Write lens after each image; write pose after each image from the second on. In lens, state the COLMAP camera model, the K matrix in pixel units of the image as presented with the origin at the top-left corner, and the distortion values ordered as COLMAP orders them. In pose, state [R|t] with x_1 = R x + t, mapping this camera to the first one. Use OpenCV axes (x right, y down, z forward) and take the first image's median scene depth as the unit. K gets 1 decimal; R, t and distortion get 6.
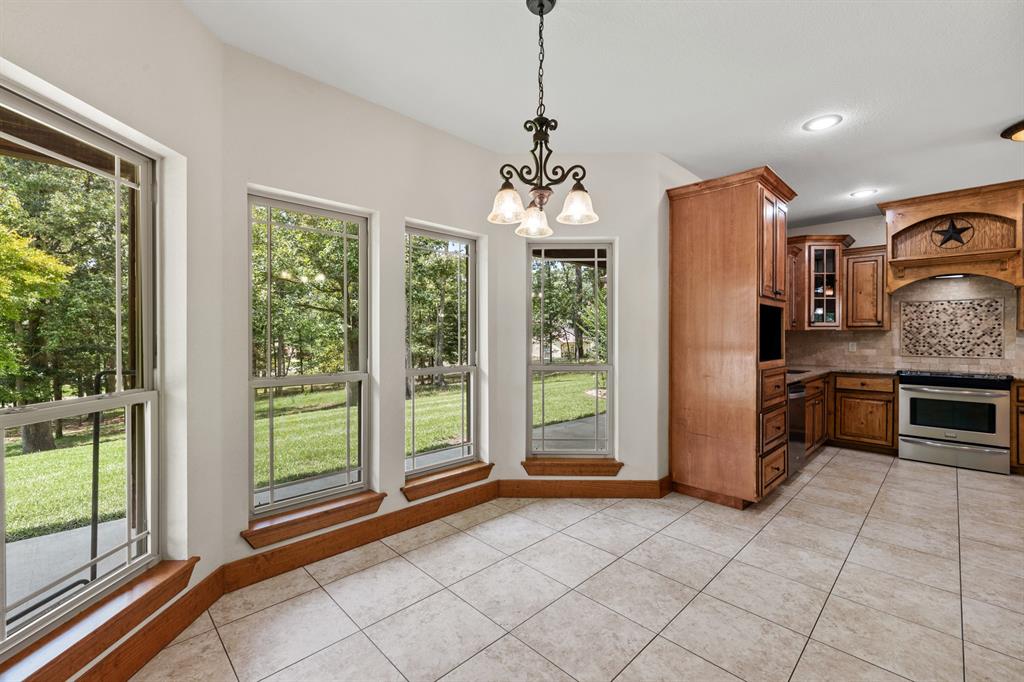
lens RADIAL K [[434.7, 0, 504.4], [0, 434.7, 337.2], [0, 0, 1]] dist [-0.000579, 0.000324]
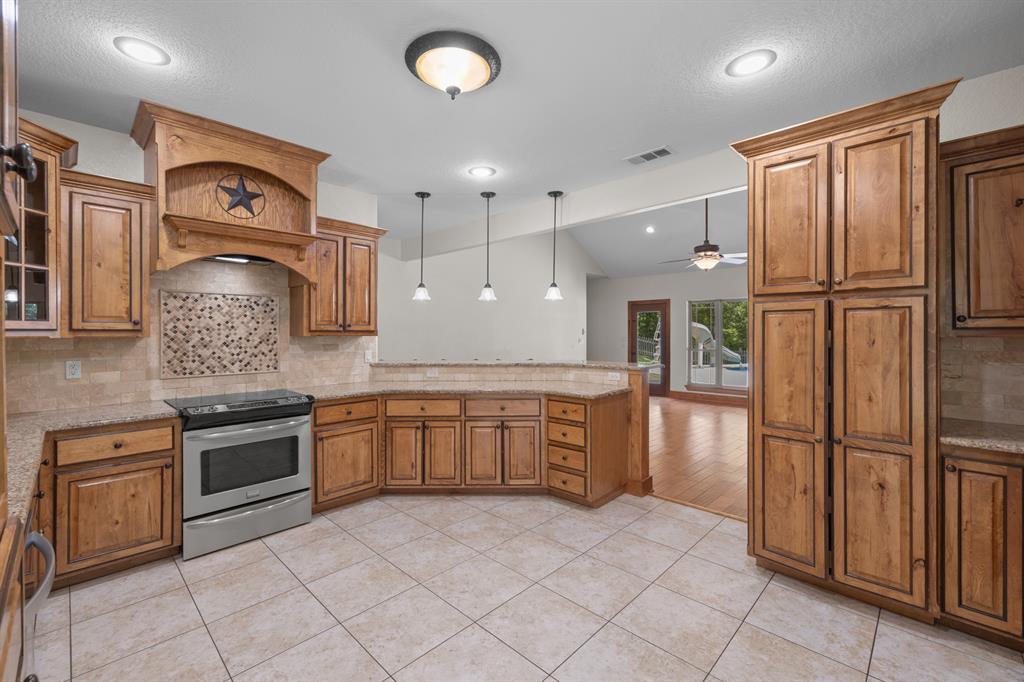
lens RADIAL K [[434.7, 0, 504.4], [0, 434.7, 333.2], [0, 0, 1]] dist [-0.000579, 0.000324]
pose [[-0.017255, -0.005327, 0.999837, 0.317807], [0.006724, 0.999963, 0.005443, -0.022390], [-0.999829, 0.006817, -0.017219, 0.567329]]
